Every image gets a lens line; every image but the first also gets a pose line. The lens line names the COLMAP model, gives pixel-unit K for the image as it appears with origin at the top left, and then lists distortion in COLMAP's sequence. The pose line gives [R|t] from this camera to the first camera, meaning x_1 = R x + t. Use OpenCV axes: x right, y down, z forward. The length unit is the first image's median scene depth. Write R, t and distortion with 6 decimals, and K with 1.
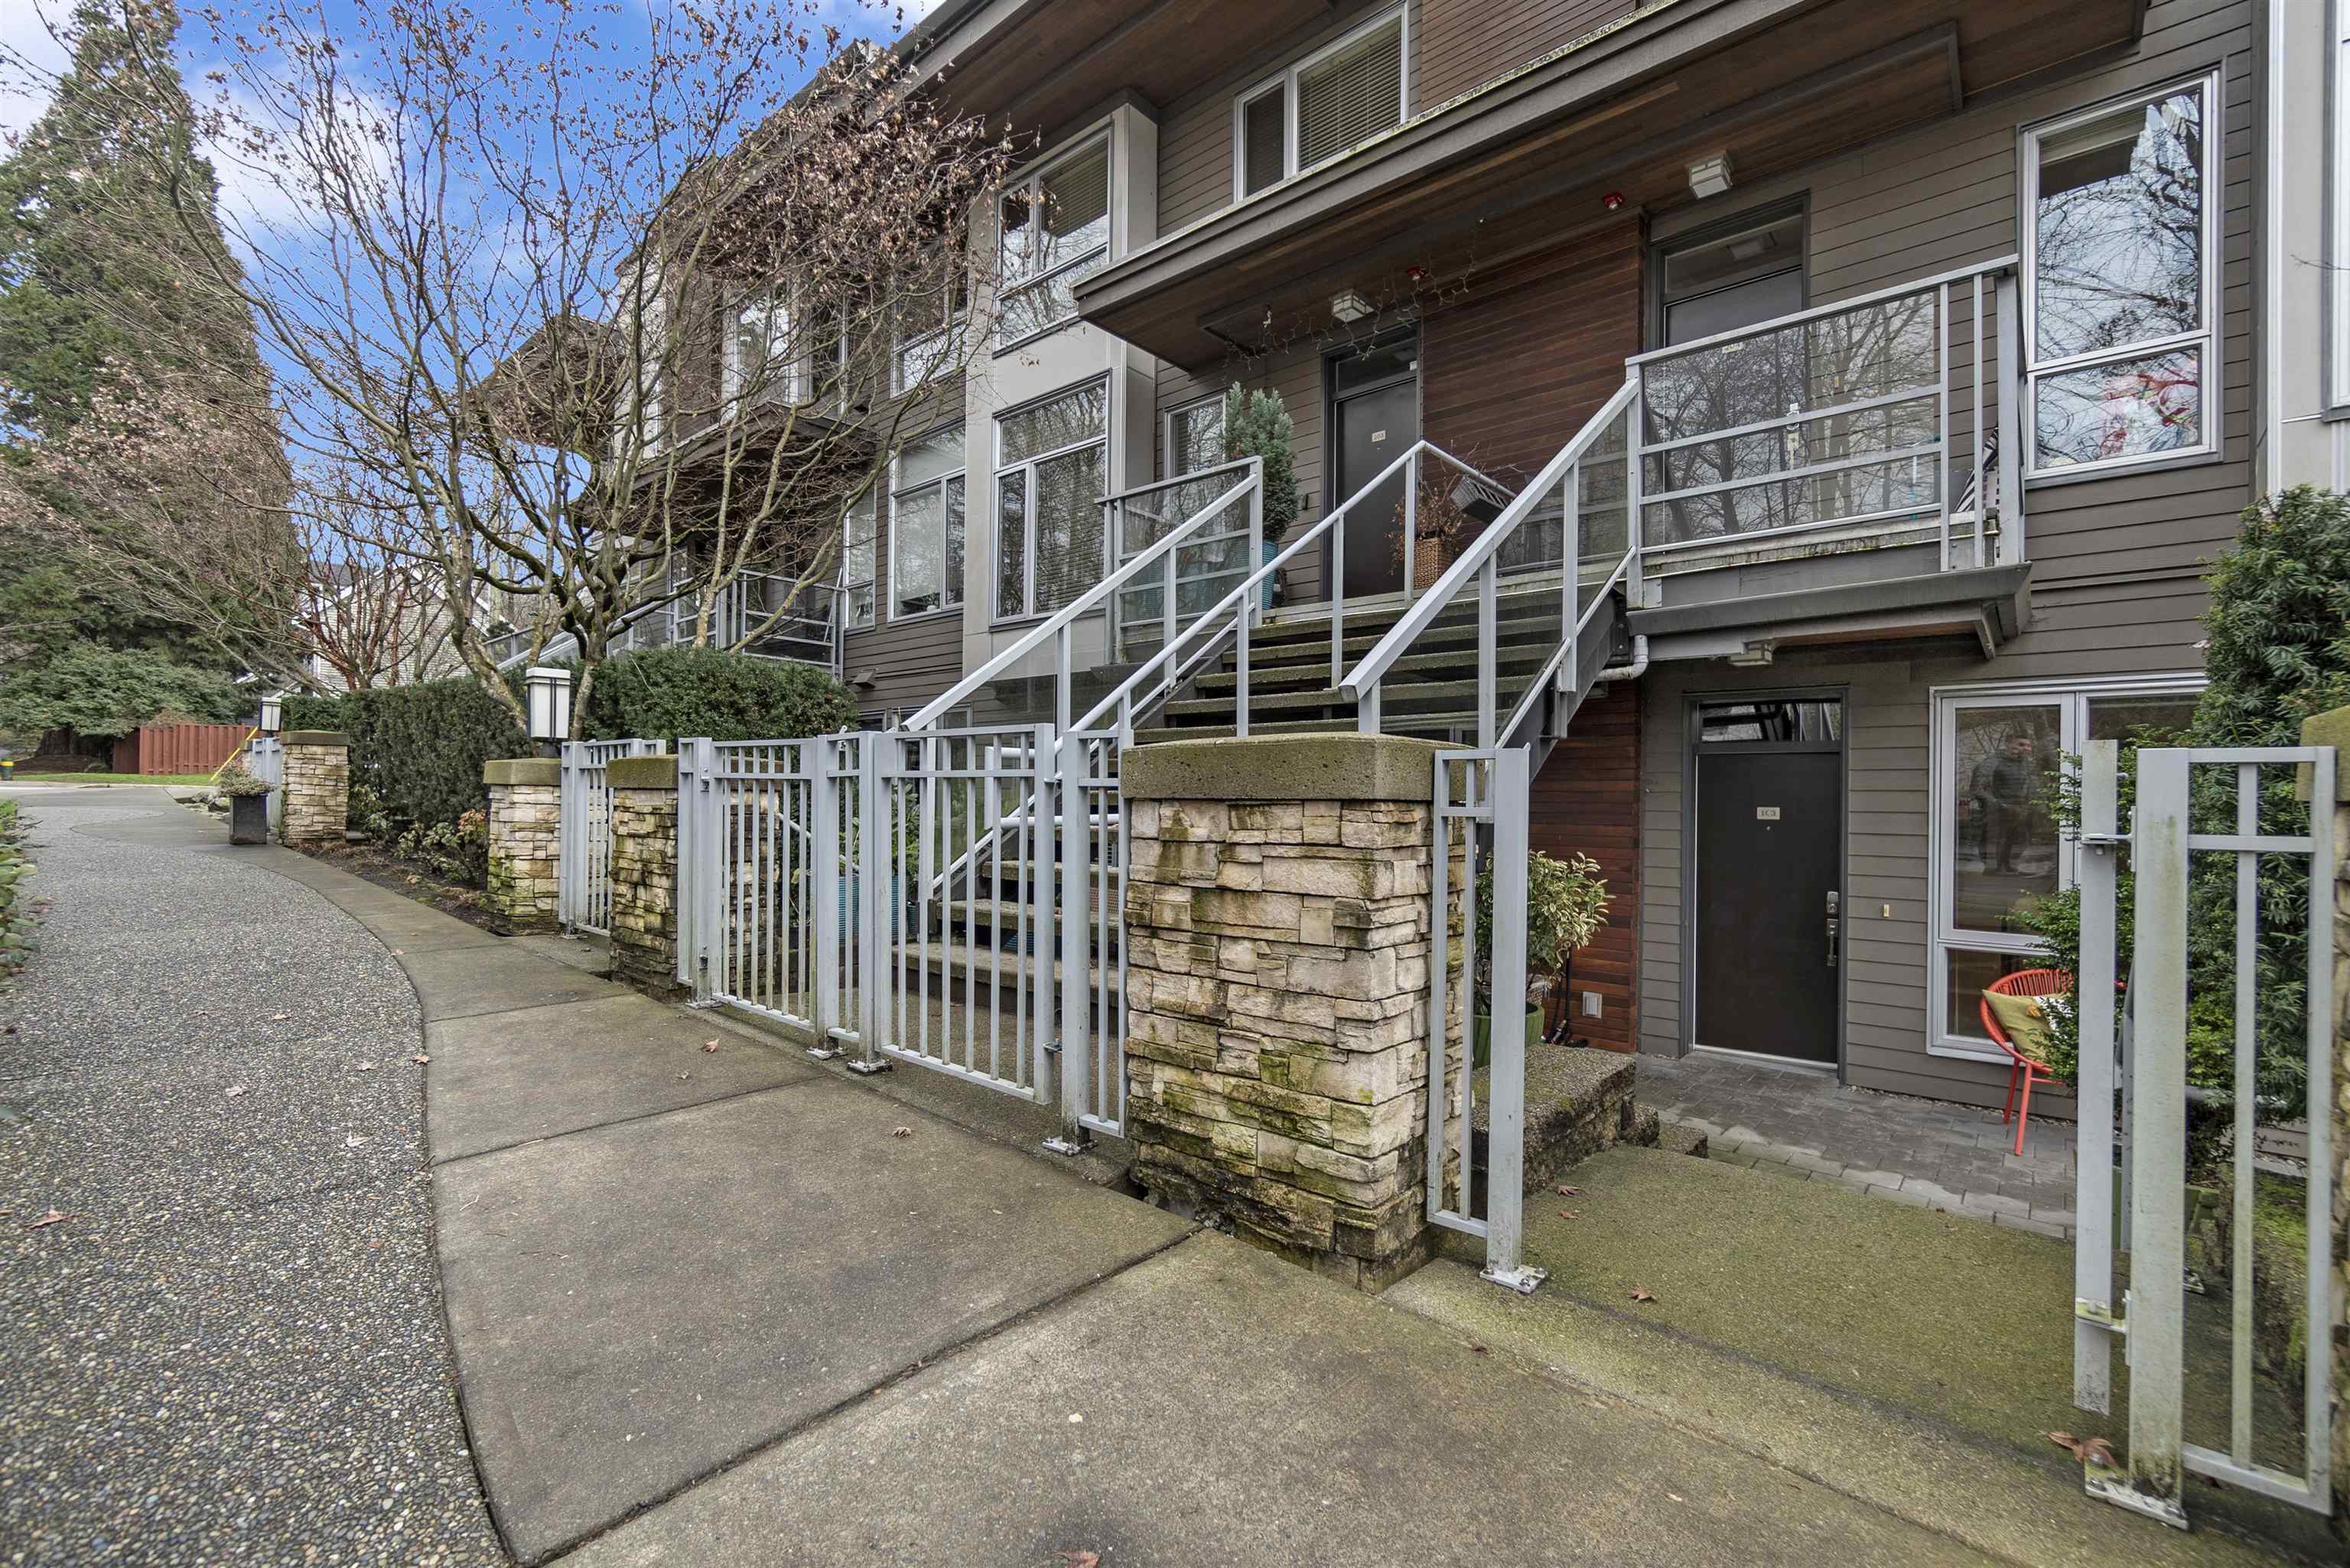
lens RADIAL K [[1009.3, 0, 1185.1], [0, 1009.3, 797.5], [0, 0, 1]] dist [-0.001388, 0.006387]
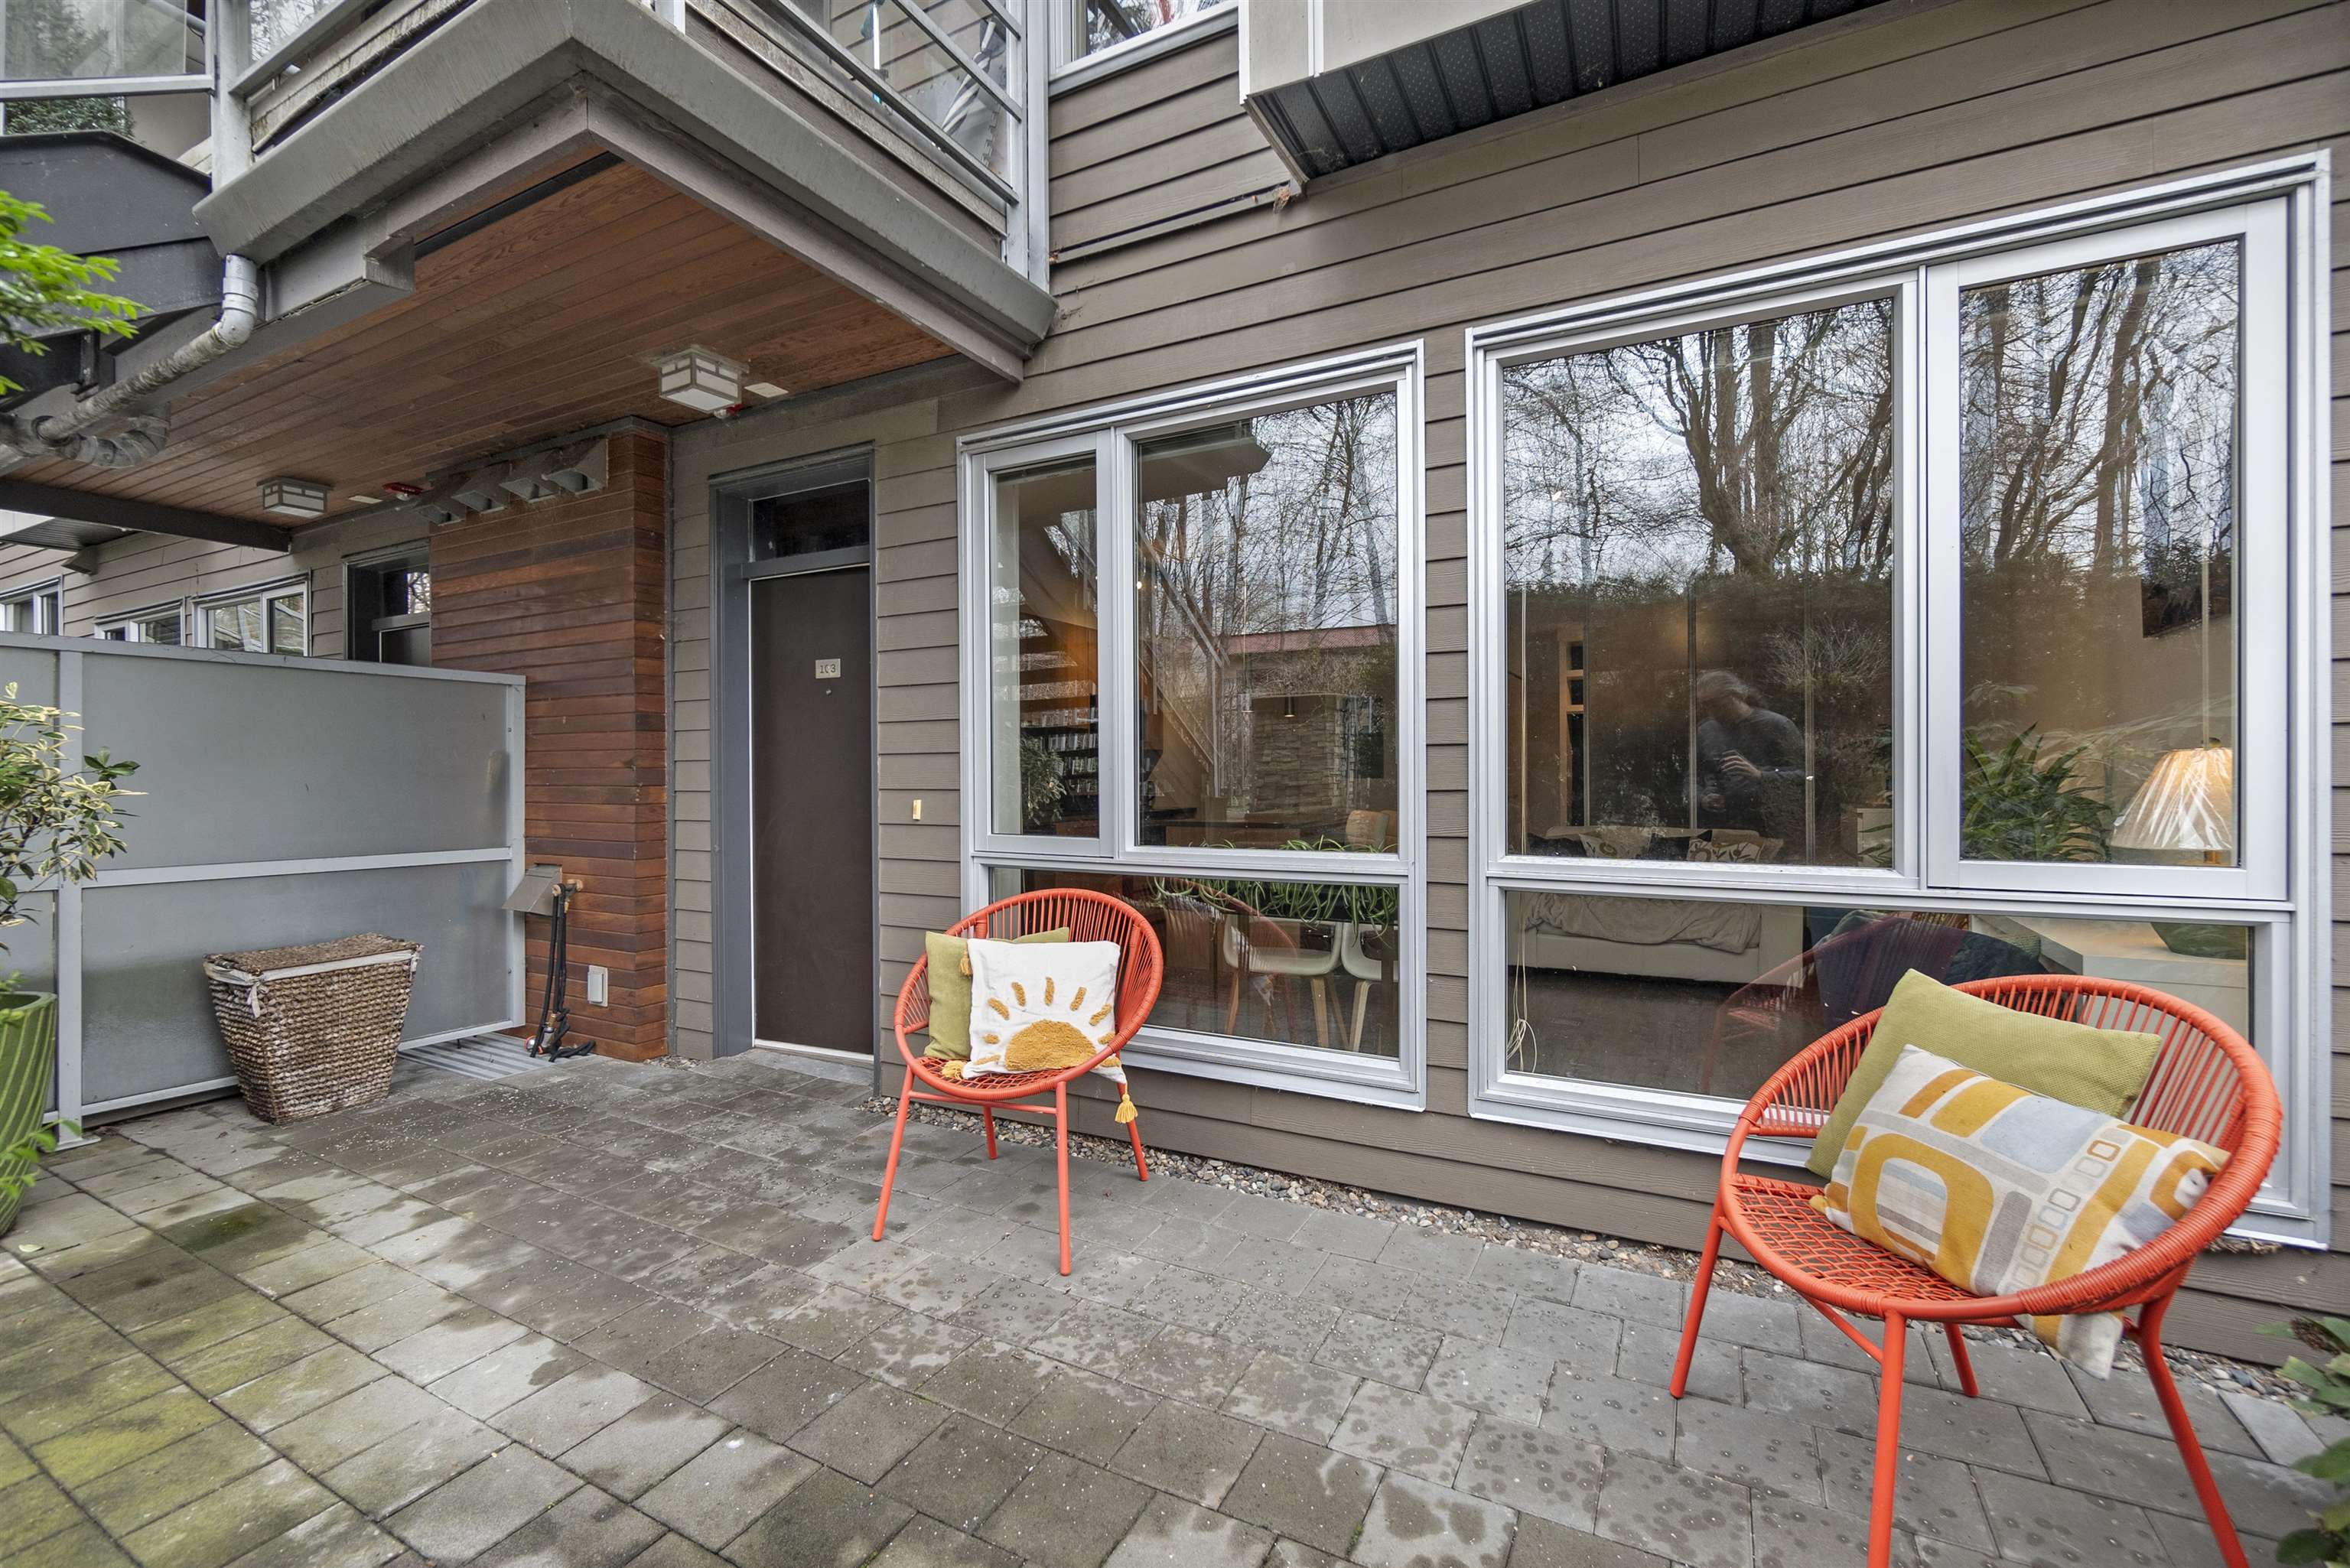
lens RADIAL K [[1005.8, 0, 1157.2], [0, 1005.8, 775.7], [0, 0, 1]] dist [-0.005452, 0.000748]
pose [[0.977376, -0.015633, 0.210929, 0.732968], [0.014722, 0.999874, 0.005892, 0.093101], [-0.210994, -0.002653, 0.977484, 0.388482]]
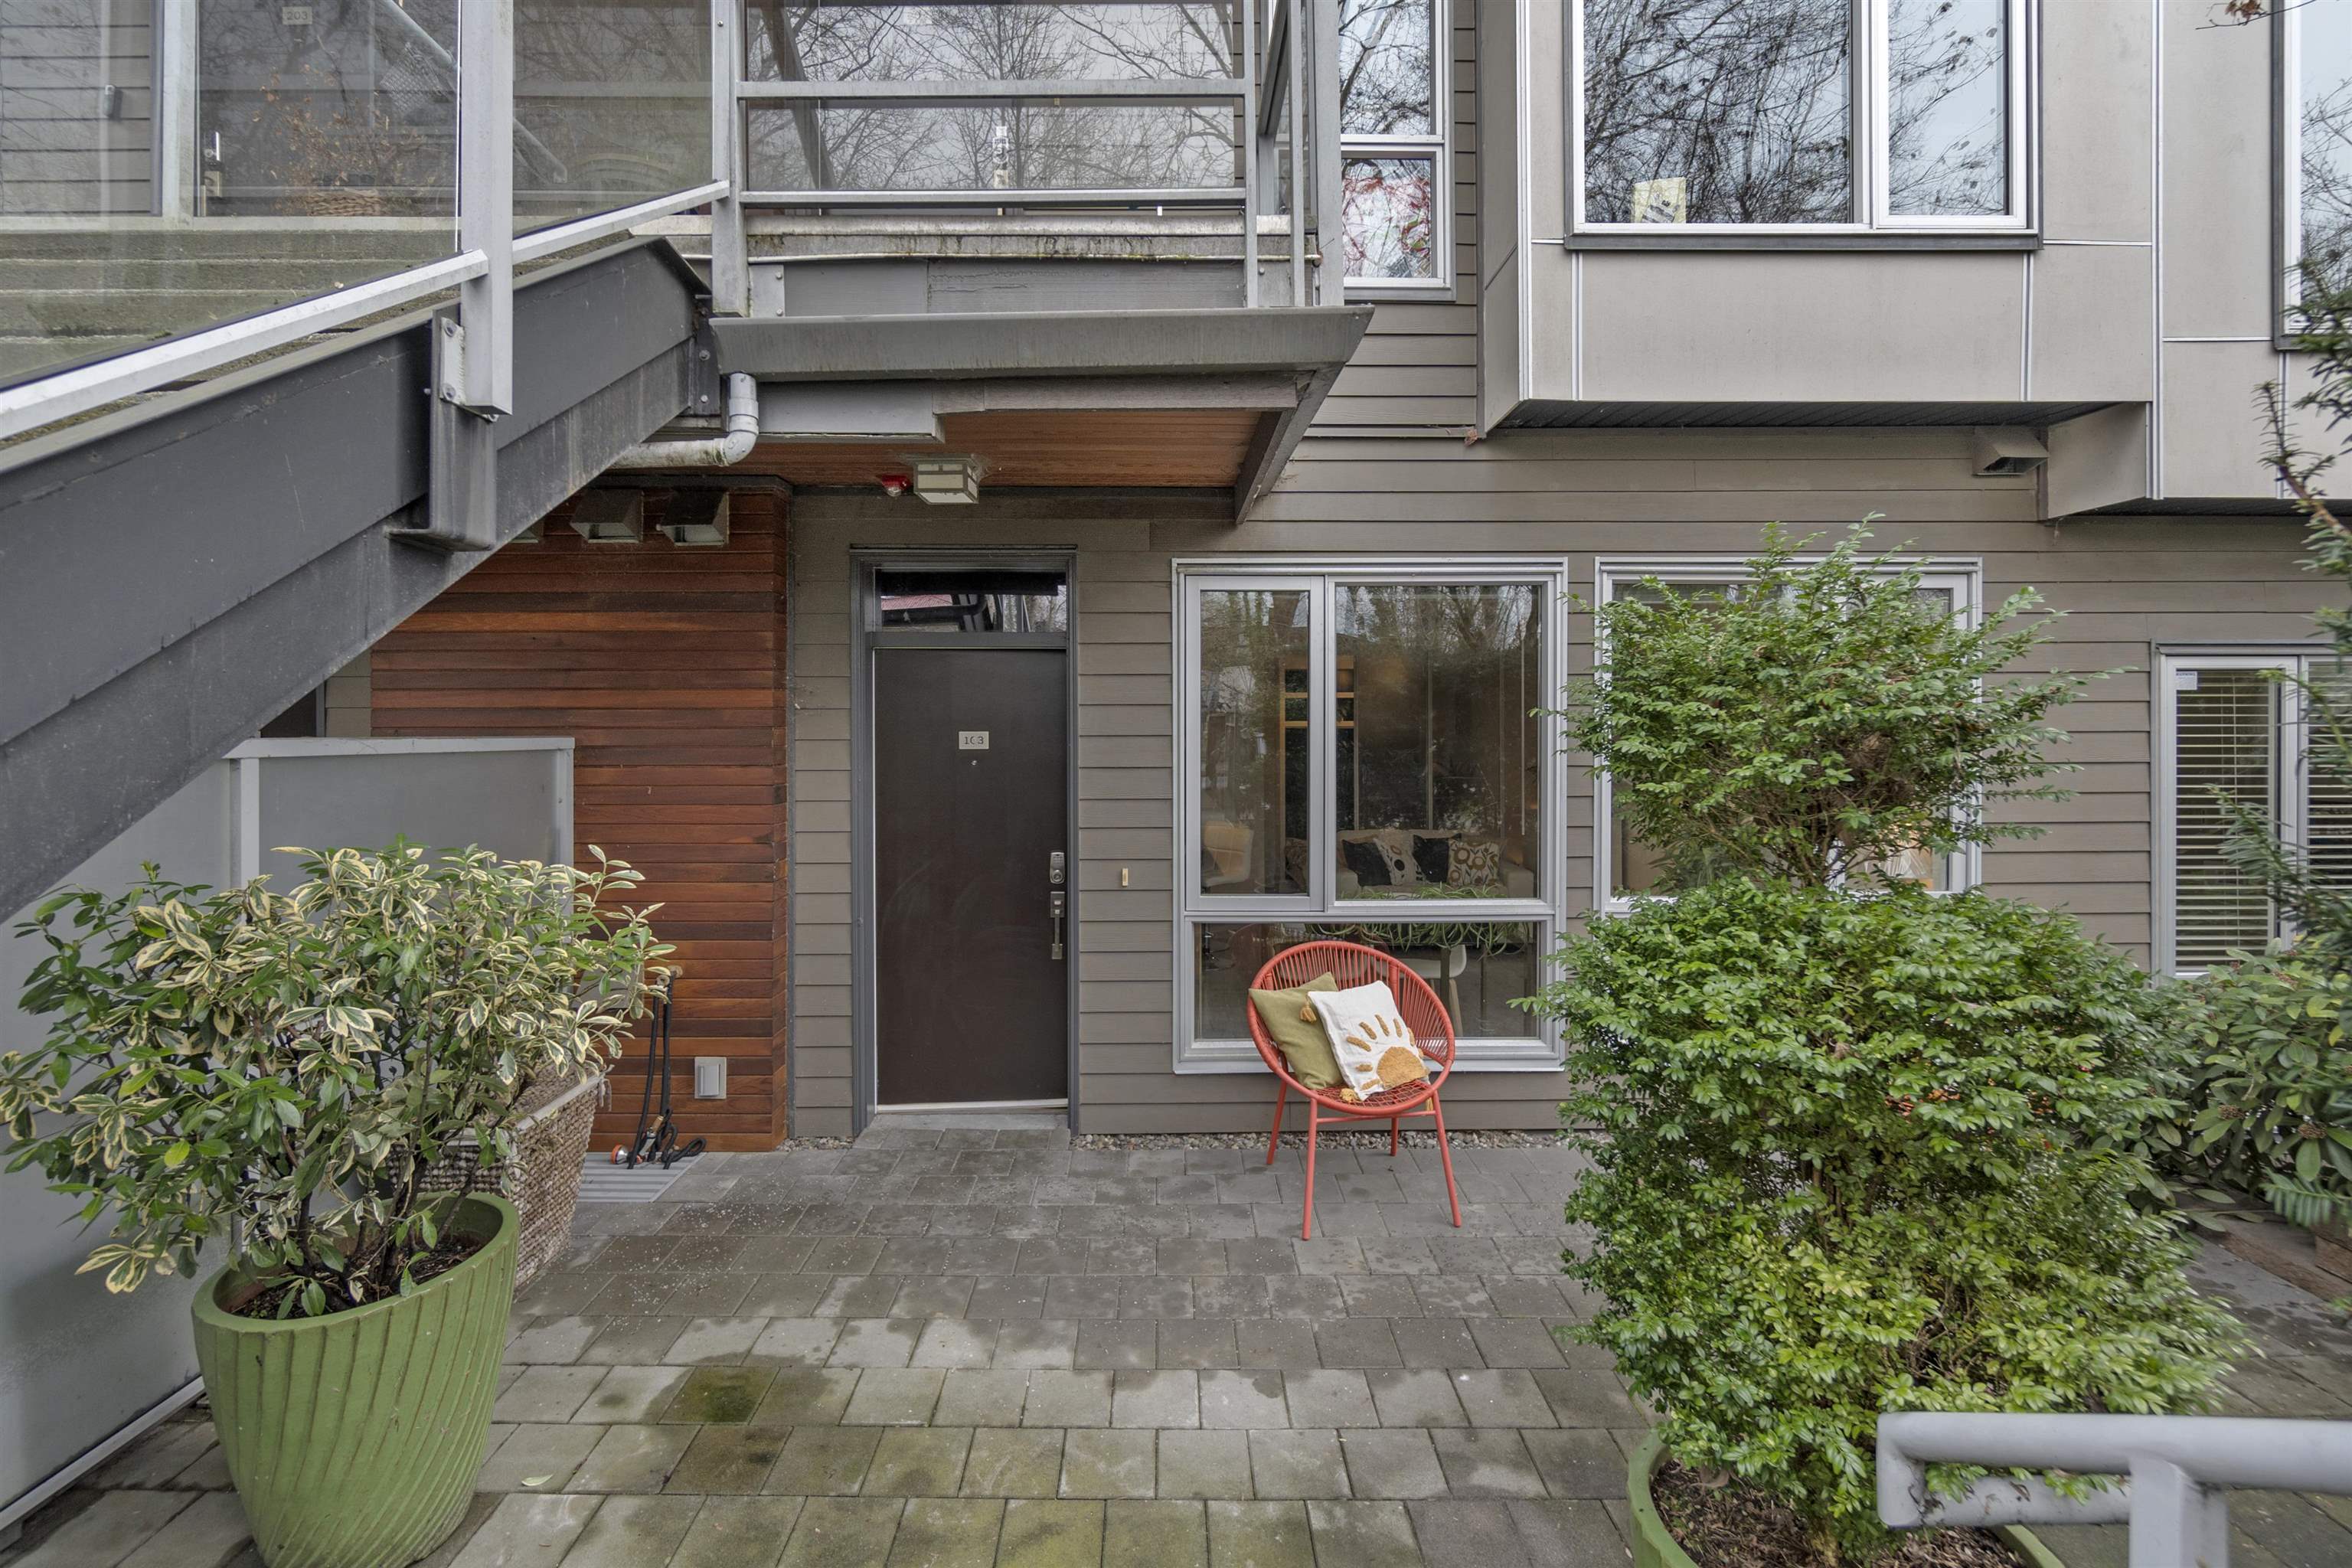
lens RADIAL K [[1021.6, 0, 1163.8], [0, 1021.6, 732.4], [0, 0, 1]] dist [-0.009269, -0.000296]
pose [[0.751643, -0.016238, 0.659370, 0.260804], [0.009507, 0.999860, 0.013785, 0.002903], [-0.659502, -0.004093, 0.751692, 0.470320]]
